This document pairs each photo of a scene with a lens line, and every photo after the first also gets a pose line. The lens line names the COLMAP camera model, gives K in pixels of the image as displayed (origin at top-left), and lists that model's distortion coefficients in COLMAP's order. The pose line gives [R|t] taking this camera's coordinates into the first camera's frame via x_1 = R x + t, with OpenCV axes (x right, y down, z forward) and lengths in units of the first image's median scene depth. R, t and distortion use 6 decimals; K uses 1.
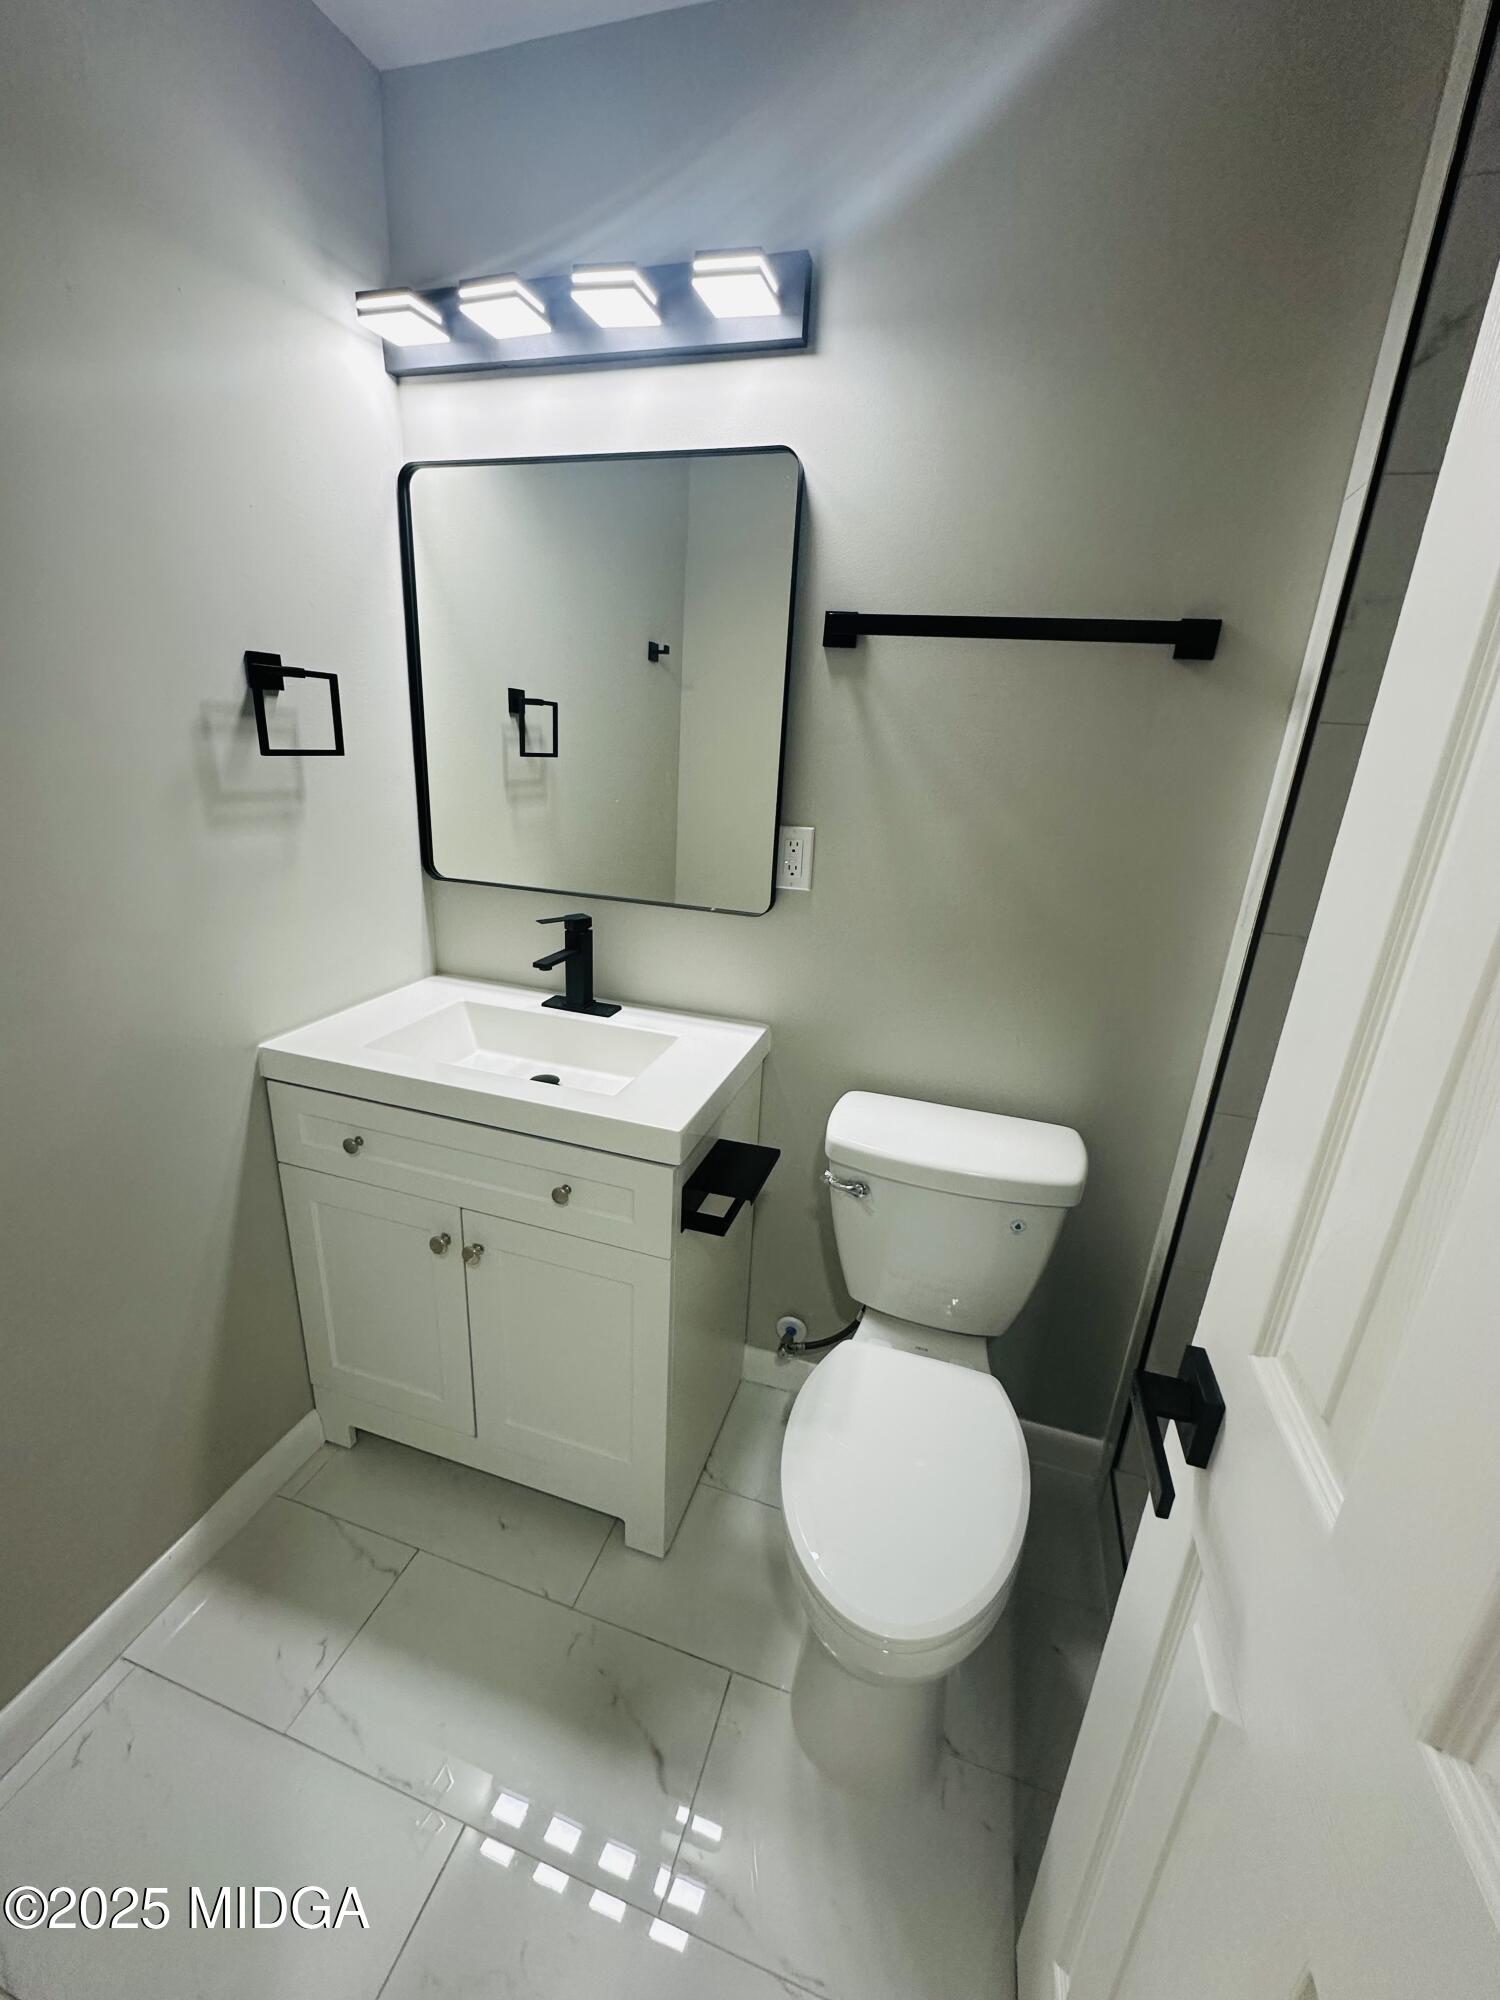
lens RADIAL K [[800.7, 0, 755.7], [0, 800.7, 999.7], [0, 0, 1]] dist [-0.004092, 0.000345]
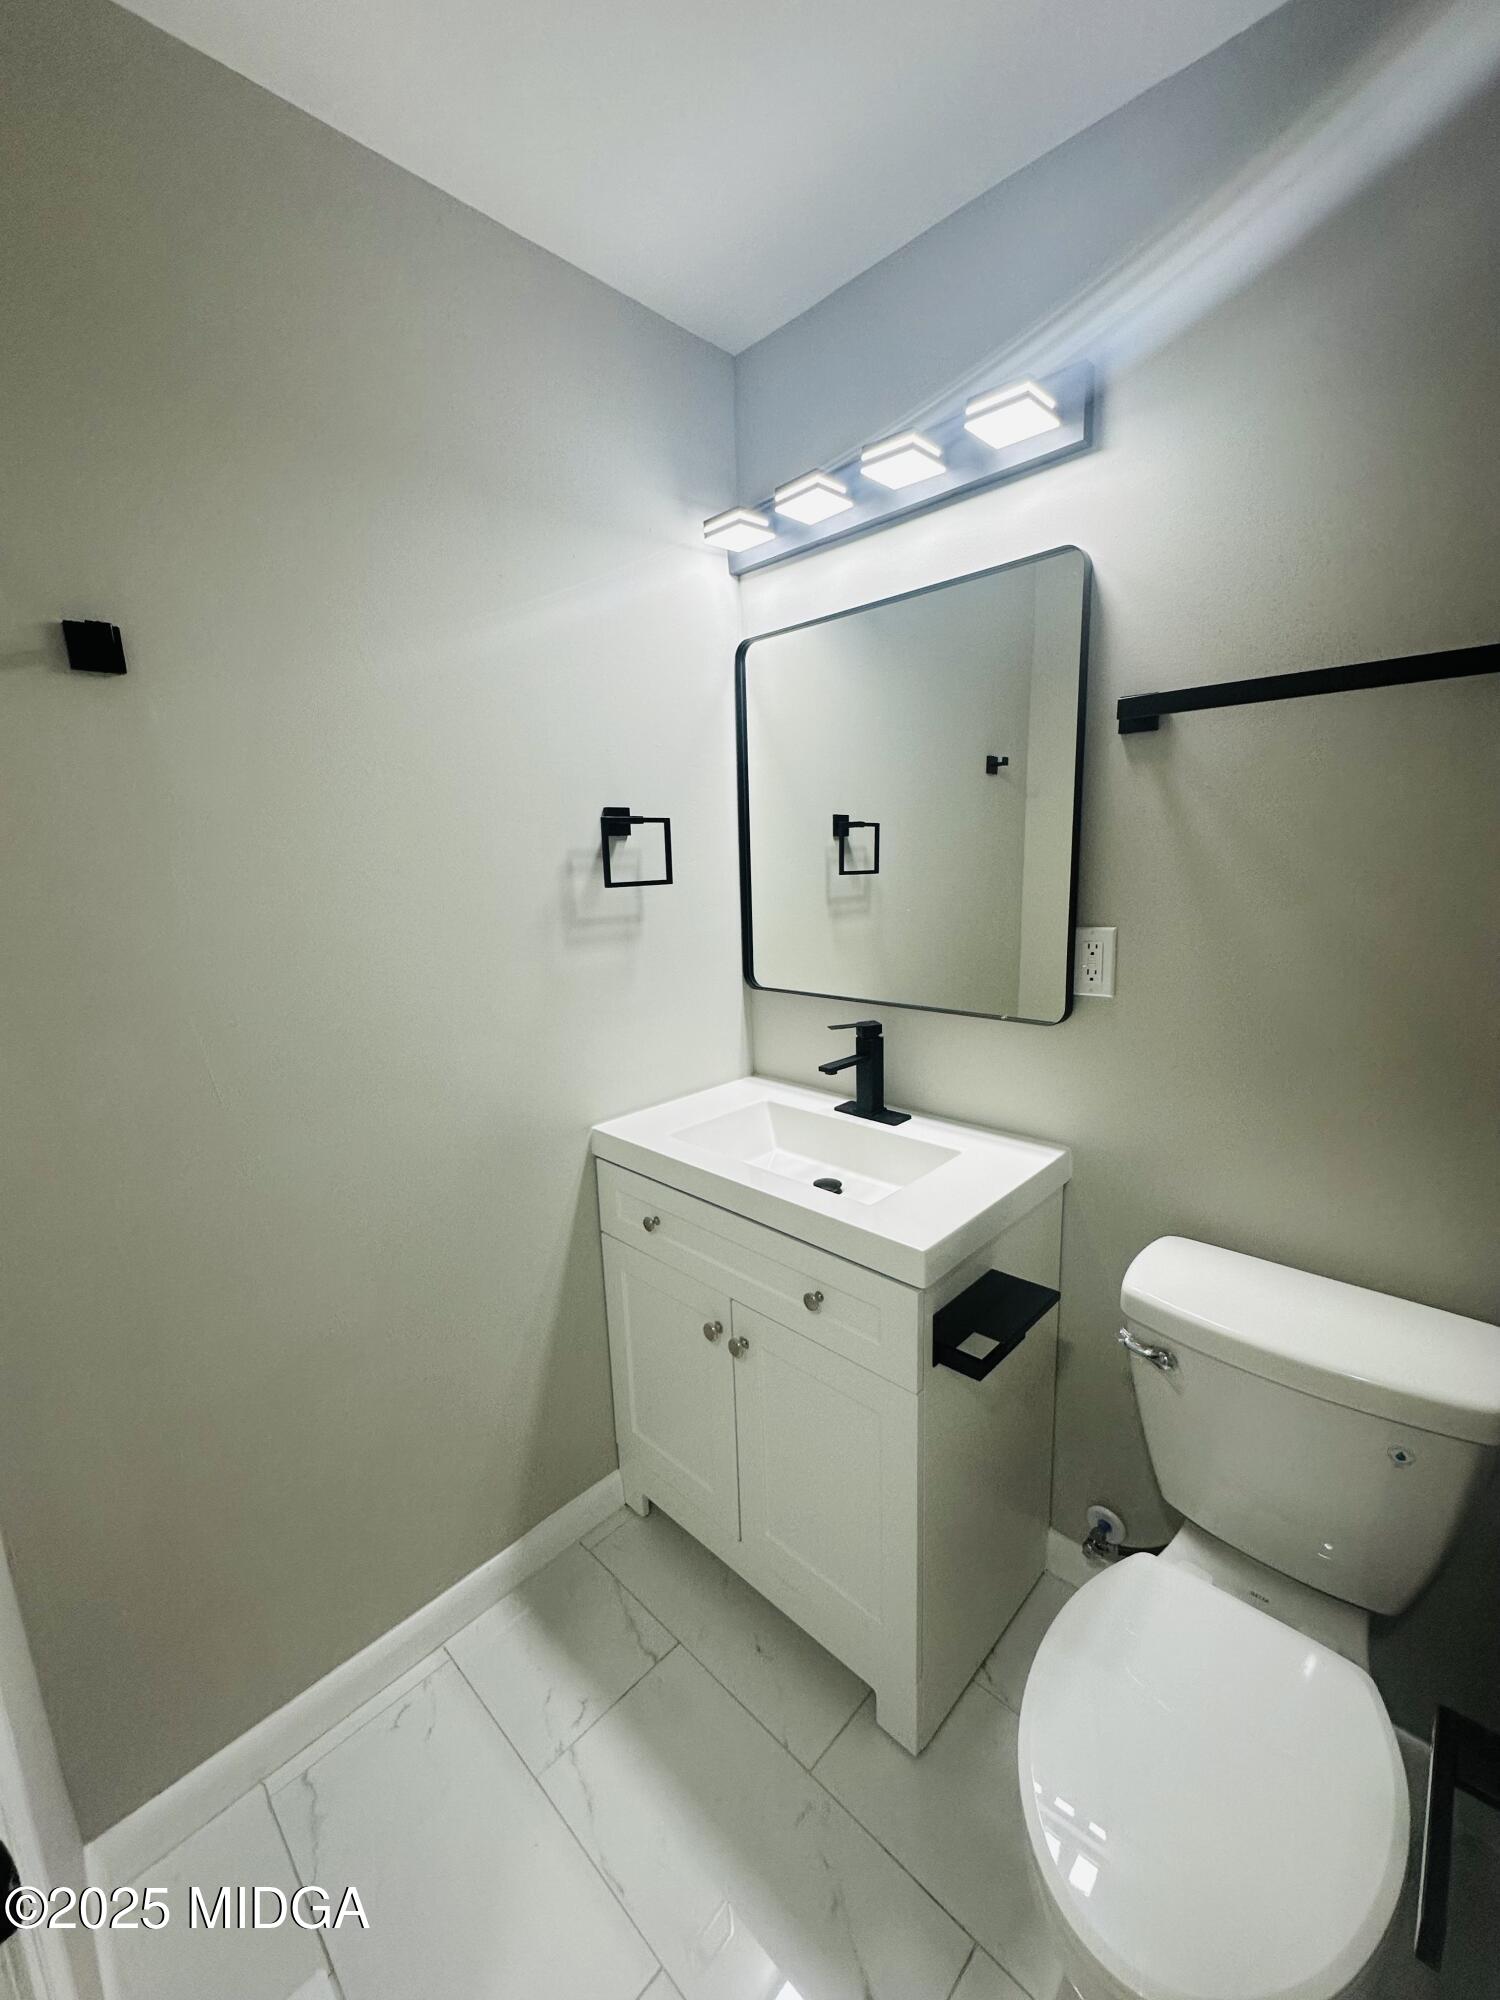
lens RADIAL K [[800.7, 0, 739.7], [0, 800.7, 998.7], [0, 0, 1]] dist [-0.004092, 0.000345]
pose [[0.886303, -0.000508, -0.463105, 0.118470], [-0.065109, 0.989930, -0.125694, 0.003944], [0.458505, 0.141555, 0.877345, 0.034104]]
